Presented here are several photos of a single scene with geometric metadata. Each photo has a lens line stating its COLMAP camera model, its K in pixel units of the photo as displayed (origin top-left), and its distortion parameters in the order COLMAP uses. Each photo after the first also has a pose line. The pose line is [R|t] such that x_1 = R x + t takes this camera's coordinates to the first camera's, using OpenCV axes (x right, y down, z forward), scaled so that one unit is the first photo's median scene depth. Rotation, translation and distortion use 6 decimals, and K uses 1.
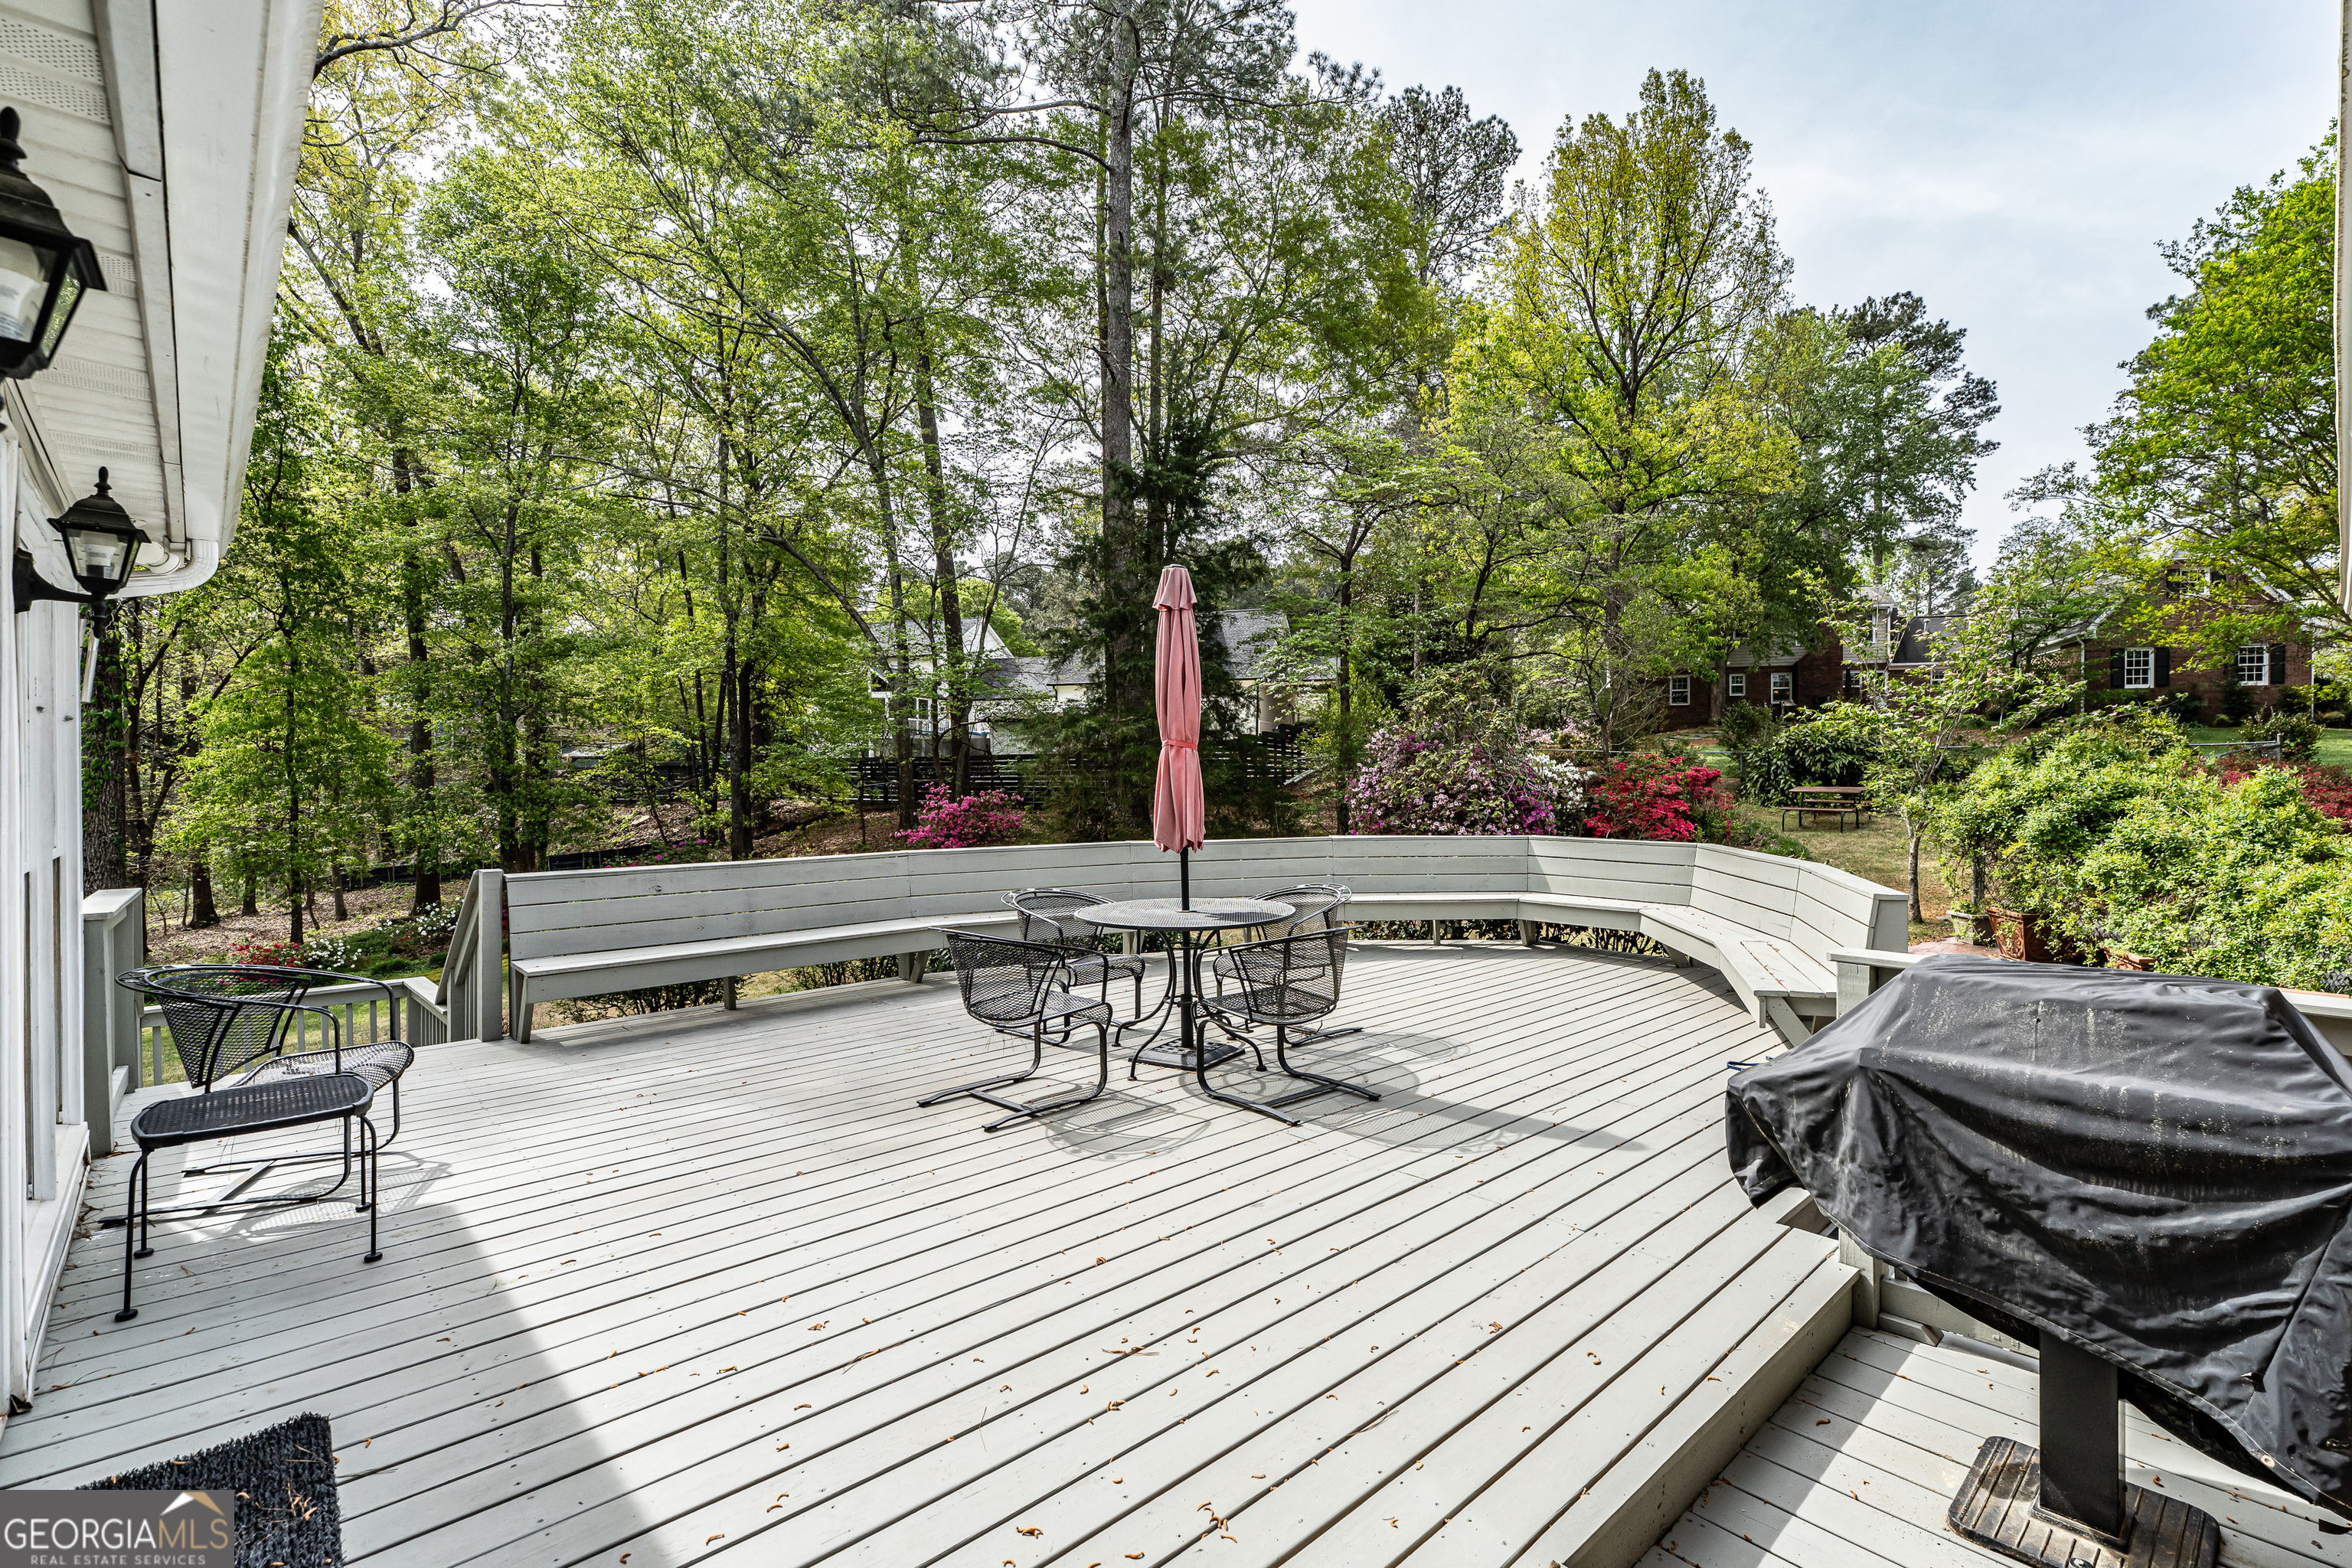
lens RADIAL K [[1091.3, 0, 1324.9], [0, 1091.3, 783.4], [0, 0, 1]] dist [-0.001126, -0.000190]
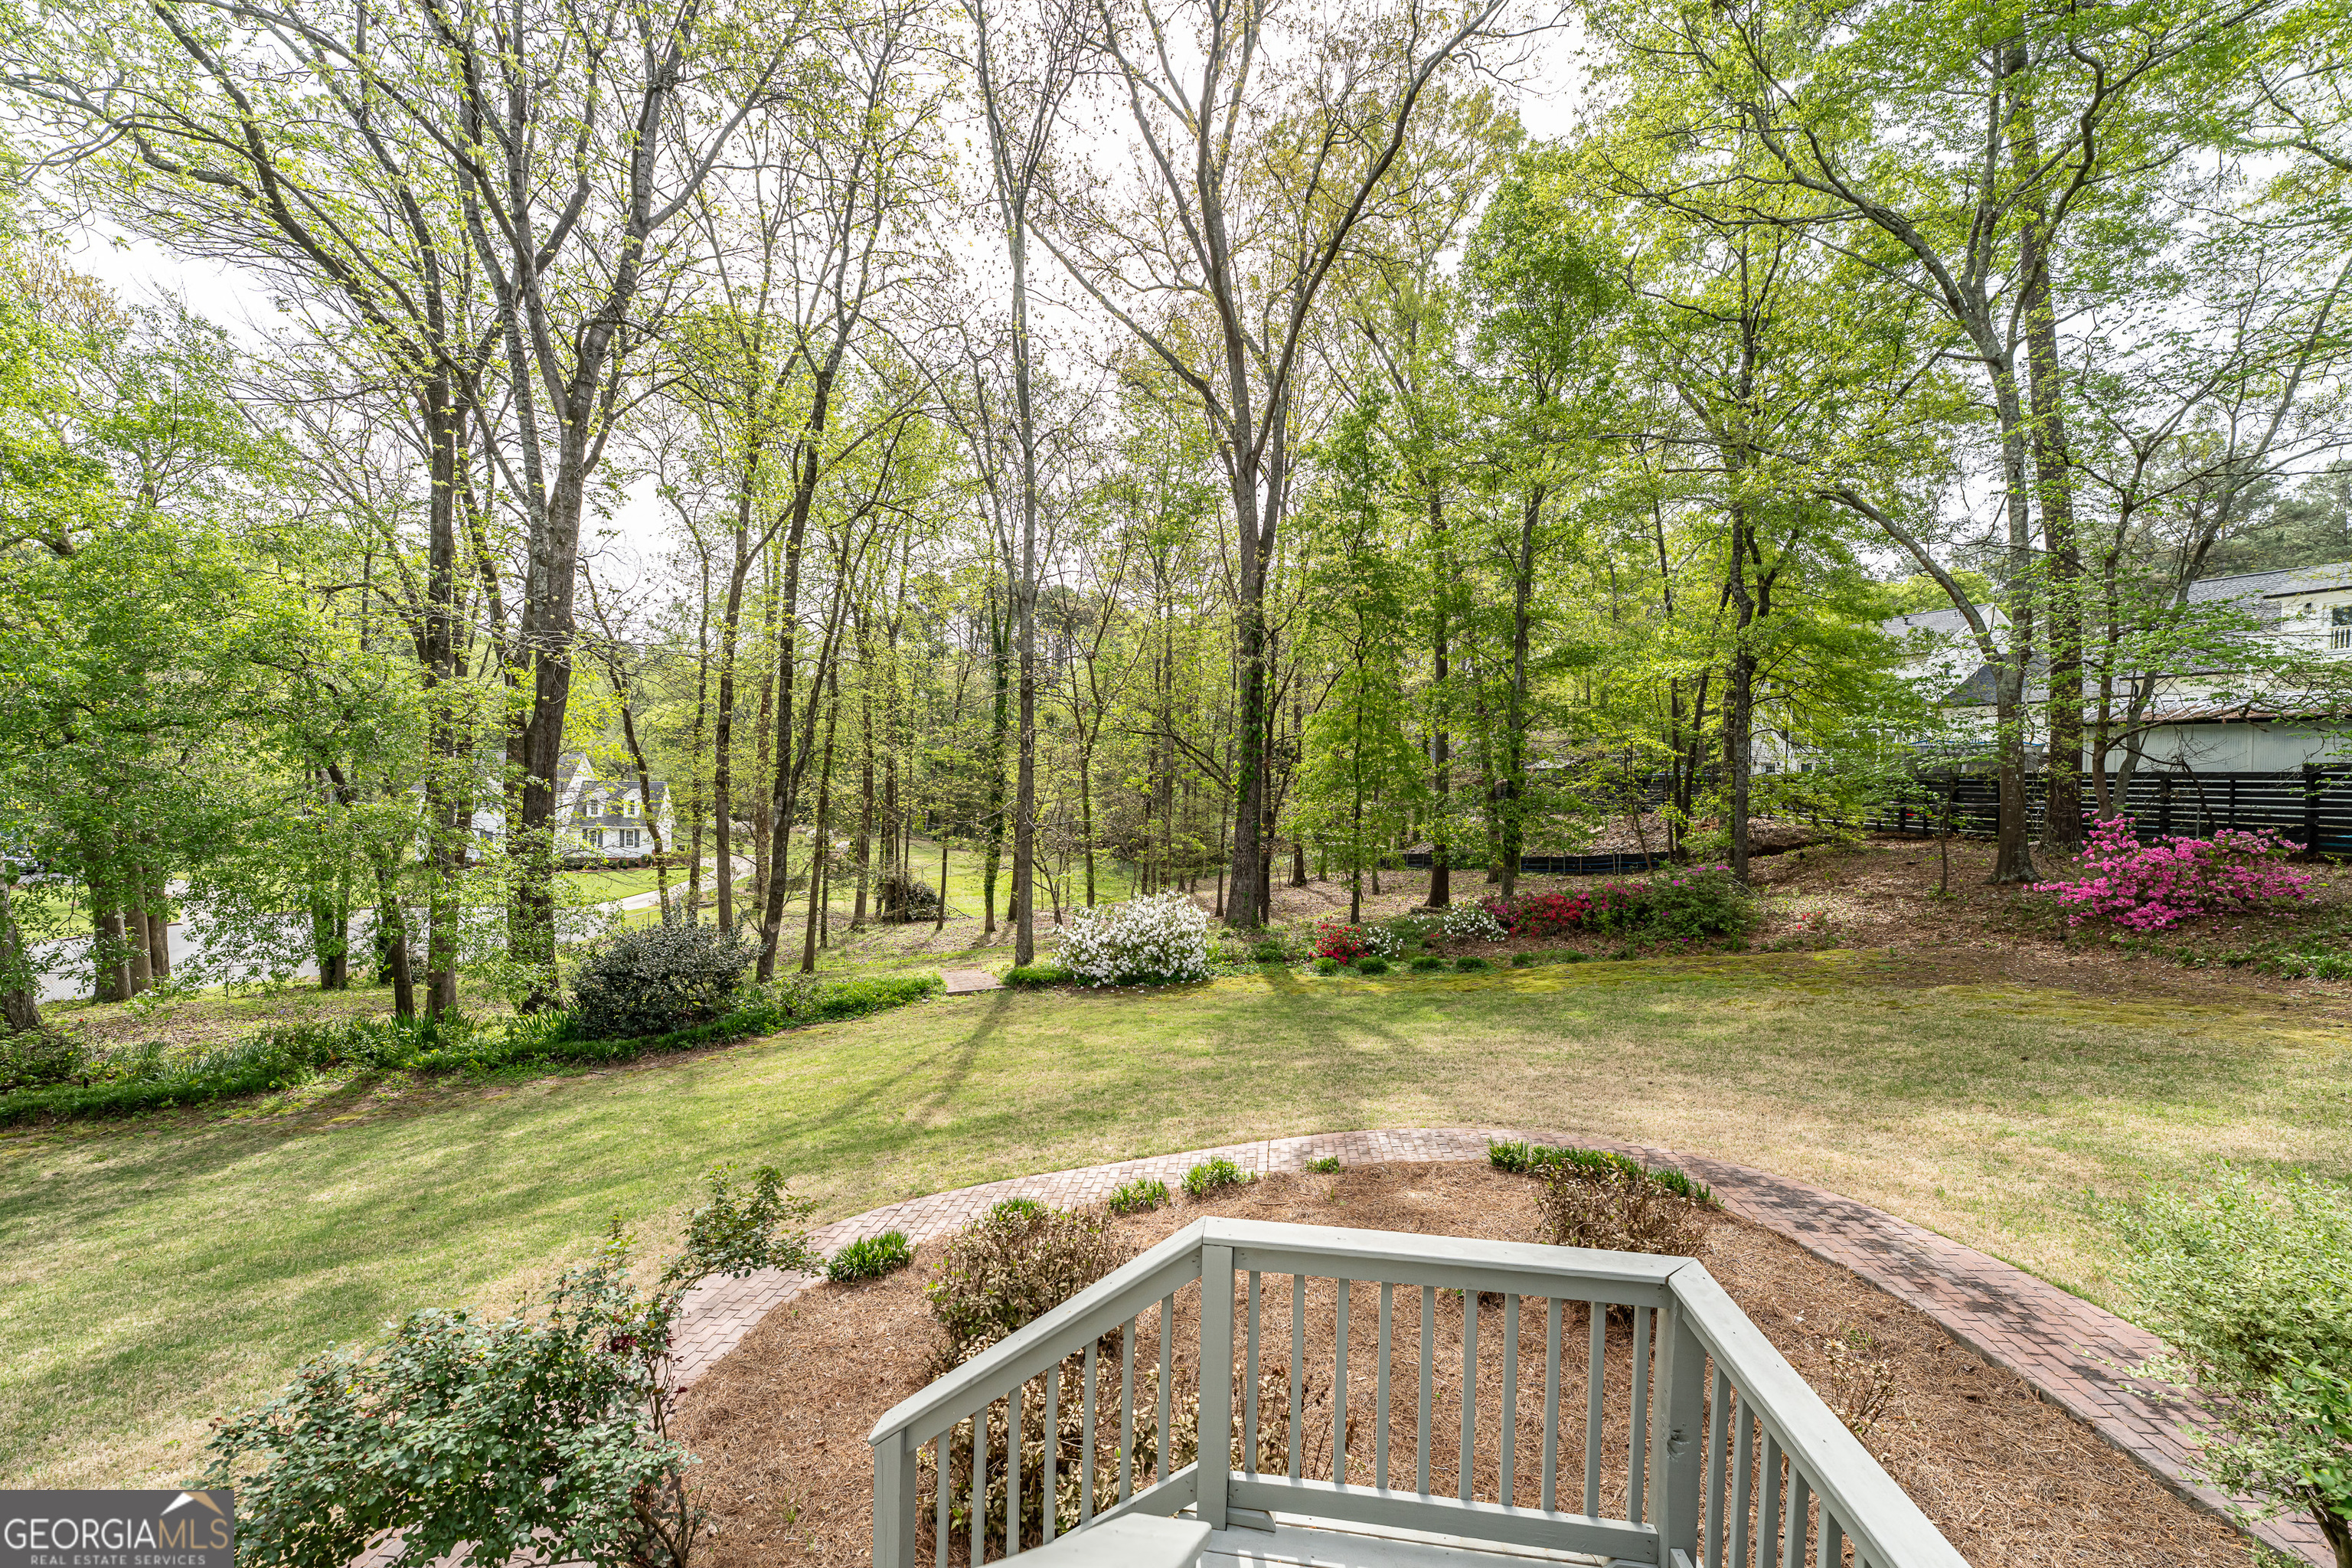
lens RADIAL K [[929.3, 0, 1176.0], [0, 929.3, 784.0], [0, 0, 1]] dist [-0.001114, -0.000124]
pose [[0.595814, 0.027068, -0.802666, -0.405585], [-0.038446, 0.999247, 0.005160, 0.001579], [0.802202, 0.027785, 0.596406, 0.381775]]
